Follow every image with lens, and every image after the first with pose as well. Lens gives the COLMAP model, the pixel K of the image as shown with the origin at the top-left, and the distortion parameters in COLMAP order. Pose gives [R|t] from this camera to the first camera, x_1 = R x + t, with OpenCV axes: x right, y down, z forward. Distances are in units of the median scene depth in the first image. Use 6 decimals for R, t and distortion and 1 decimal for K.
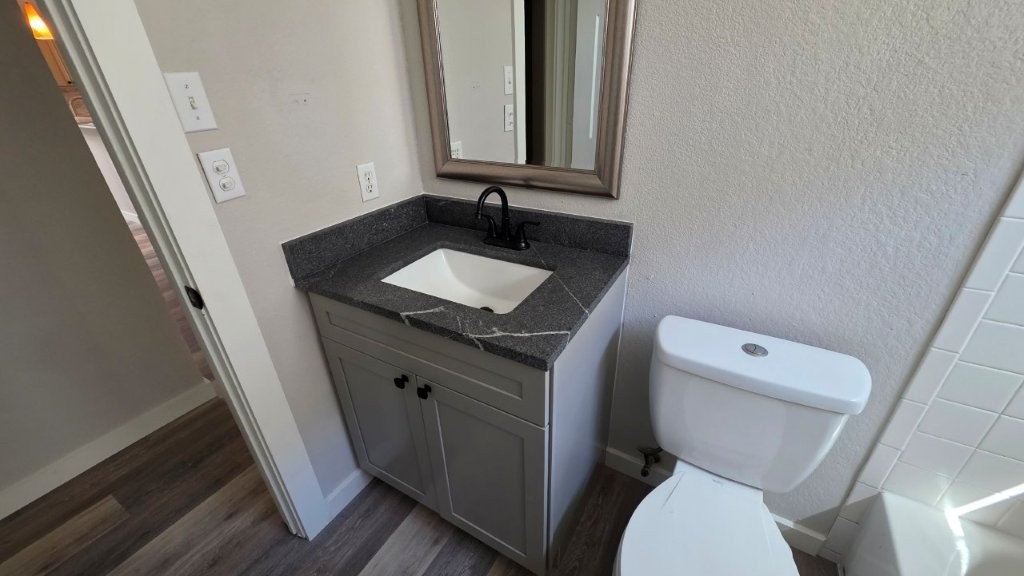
lens RADIAL K [[415.0, 0, 512.0], [0, 415.0, 288.0], [0, 0, 1]] dist [0.009281, 0.000163]
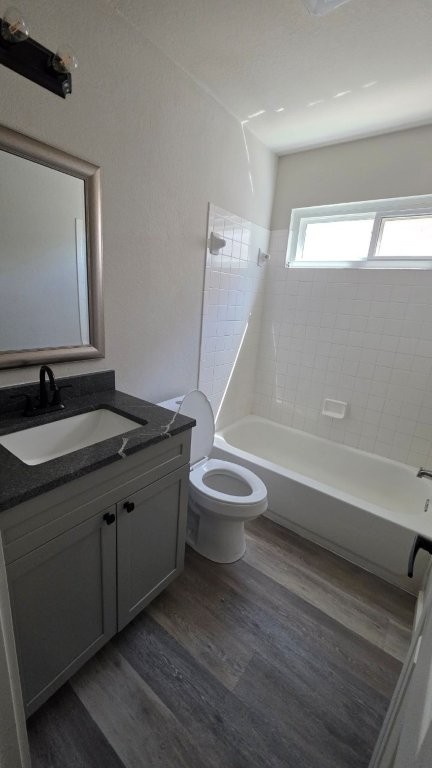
lens RADIAL K [[311.3, 0, 216.0], [0, 311.3, 384.0], [0, 0, 1]] dist [0.009281, 0.000163]
pose [[0.120416, -0.241876, 0.962806, -0.965288], [0.401438, 0.898892, 0.175612, -0.159398], [-0.907936, 0.365361, 0.205339, 0.351049]]
